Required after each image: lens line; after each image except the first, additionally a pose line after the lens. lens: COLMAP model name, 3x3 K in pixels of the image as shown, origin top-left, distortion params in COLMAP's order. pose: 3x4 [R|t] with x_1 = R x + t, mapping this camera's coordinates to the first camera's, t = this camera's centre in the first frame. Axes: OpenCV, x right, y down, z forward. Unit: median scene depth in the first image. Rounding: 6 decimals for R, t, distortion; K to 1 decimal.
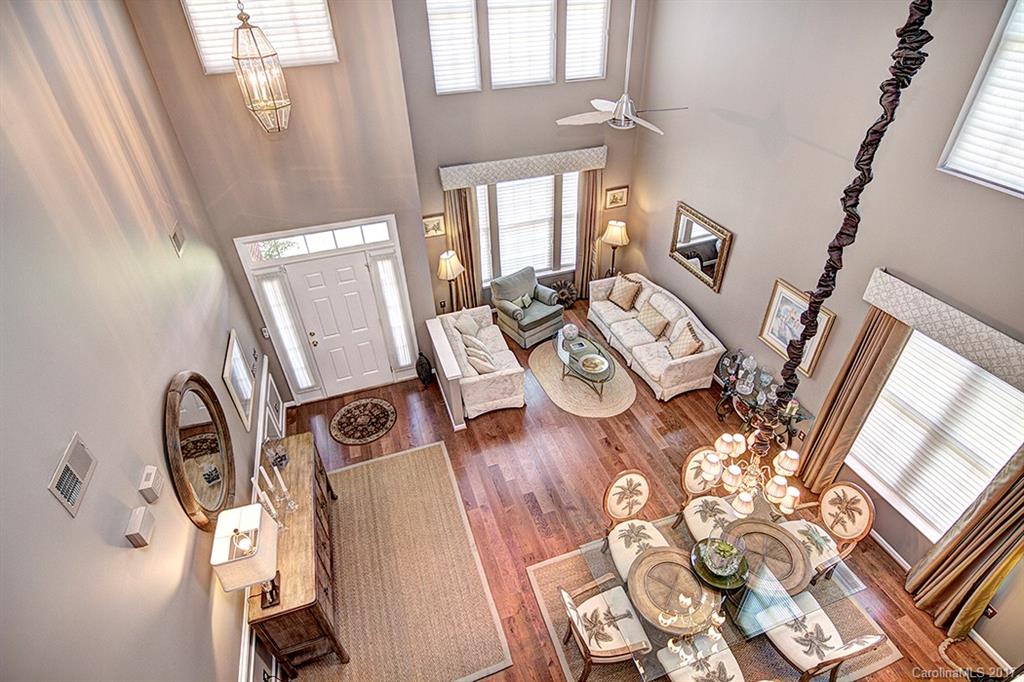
lens RADIAL K [[494.5, 0, 510.5], [0, 494.5, 352.1], [0, 0, 1]] dist [-0.001711, -0.012292]
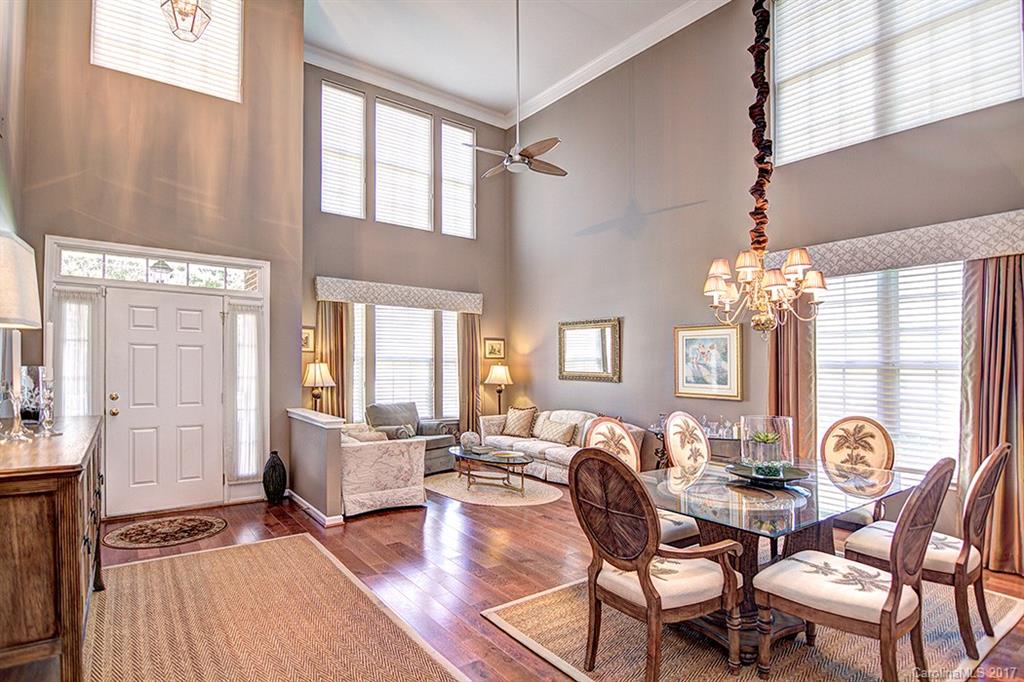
lens RADIAL K [[521.0, 0, 512.7], [0, 521.0, 350.5], [0, 0, 1]] dist [-0.000664, -0.015174]
pose [[0.951715, 0.037398, 0.304695, -0.088388], [0.153679, 0.801181, -0.578352, 0.381052], [-0.265745, 0.597252, 0.756749, 0.247804]]
